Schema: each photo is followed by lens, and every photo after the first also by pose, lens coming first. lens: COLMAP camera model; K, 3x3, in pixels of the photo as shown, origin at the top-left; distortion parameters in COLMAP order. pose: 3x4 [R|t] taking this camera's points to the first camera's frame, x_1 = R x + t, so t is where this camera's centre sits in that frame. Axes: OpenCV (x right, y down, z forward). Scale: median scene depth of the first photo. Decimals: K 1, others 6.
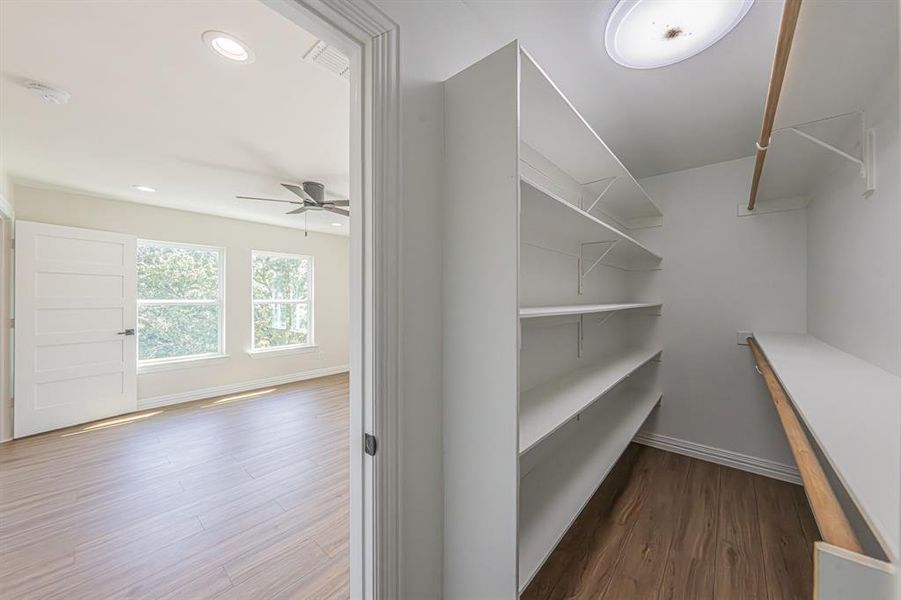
lens RADIAL K [[315.3, 0, 458.4], [0, 315.3, 297.6], [0, 0, 1]] dist [0.002281, 0.000671]
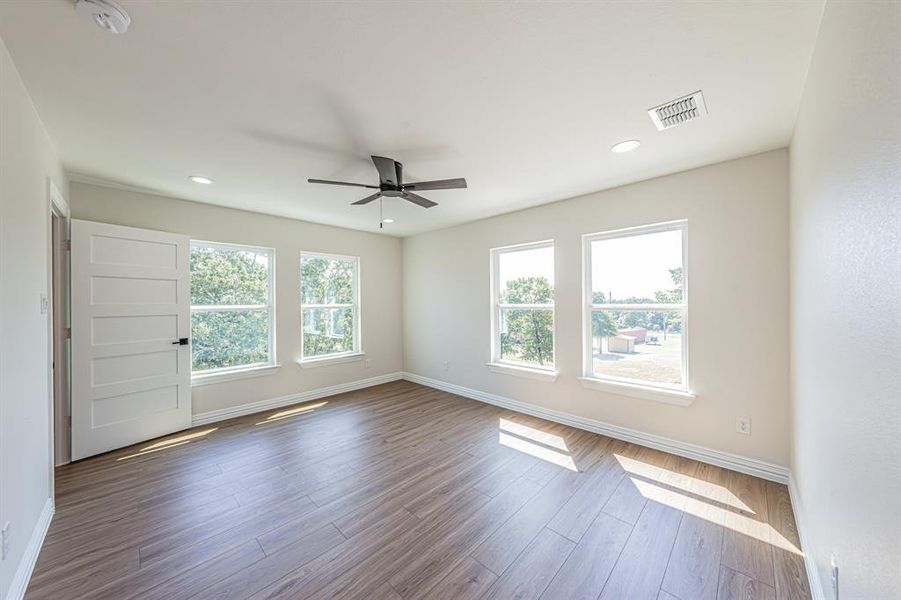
lens RADIAL K [[315.3, 0, 443.6], [0, 315.3, 301.0], [0, 0, 1]] dist [0.002281, 0.000671]
pose [[0.995879, -0.009058, -0.090242, -0.187133], [0.009109, 0.999959, 0.000149, -0.000389], [0.090237, -0.000971, 0.995920, 0.142670]]
